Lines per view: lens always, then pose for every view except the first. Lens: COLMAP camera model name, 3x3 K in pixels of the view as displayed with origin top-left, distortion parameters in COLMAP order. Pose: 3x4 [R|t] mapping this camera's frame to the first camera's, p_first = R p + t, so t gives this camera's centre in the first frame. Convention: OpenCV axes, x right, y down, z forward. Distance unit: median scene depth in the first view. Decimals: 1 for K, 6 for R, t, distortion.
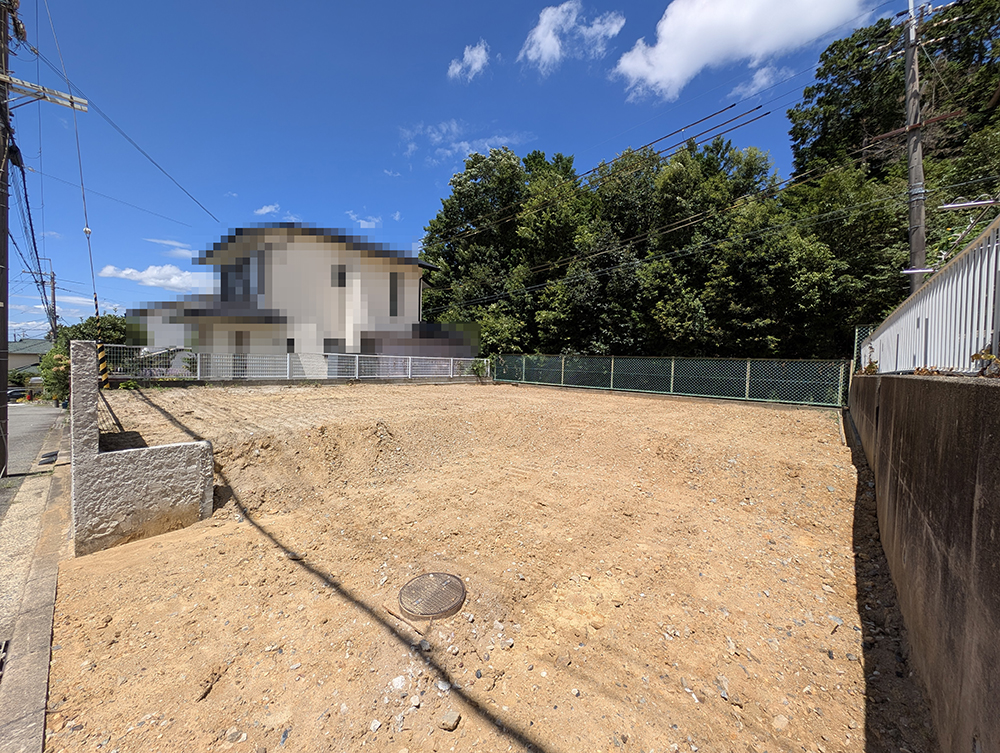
lens RADIAL K [[374.9, 0, 501.7], [0, 374.9, 377.9], [0, 0, 1]] dist [0.010448, -0.005561]
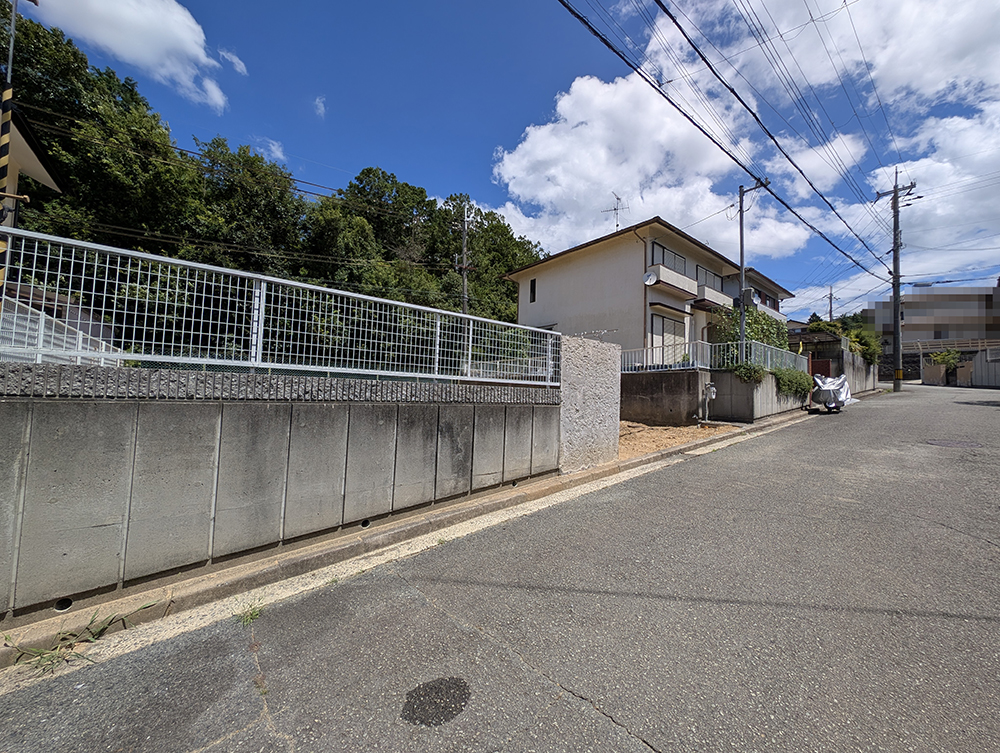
lens RADIAL K [[374.9, 0, 501.7], [0, 374.9, 377.9], [0, 0, 1]] dist [0.010448, -0.005561]
pose [[0.167868, 0.015137, 0.985693, -0.647325], [0.016692, 0.999695, -0.018195, 0.019903], [-0.985668, 0.019507, 0.167564, 0.263208]]
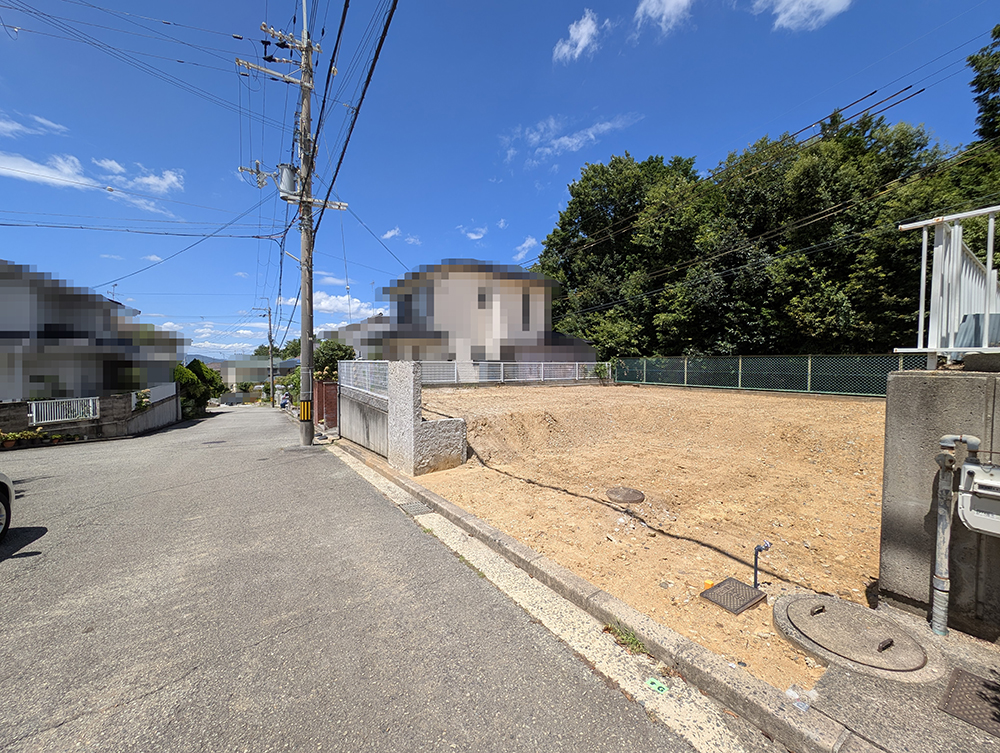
lens RADIAL K [[374.9, 0, 501.7], [0, 374.9, 377.9], [0, 0, 1]] dist [0.010448, -0.005561]
pose [[0.960106, -0.018955, -0.278995, -0.036868], [0.016302, 0.999797, -0.011825, 0.002888], [0.279162, 0.006805, 0.960220, -0.141956]]
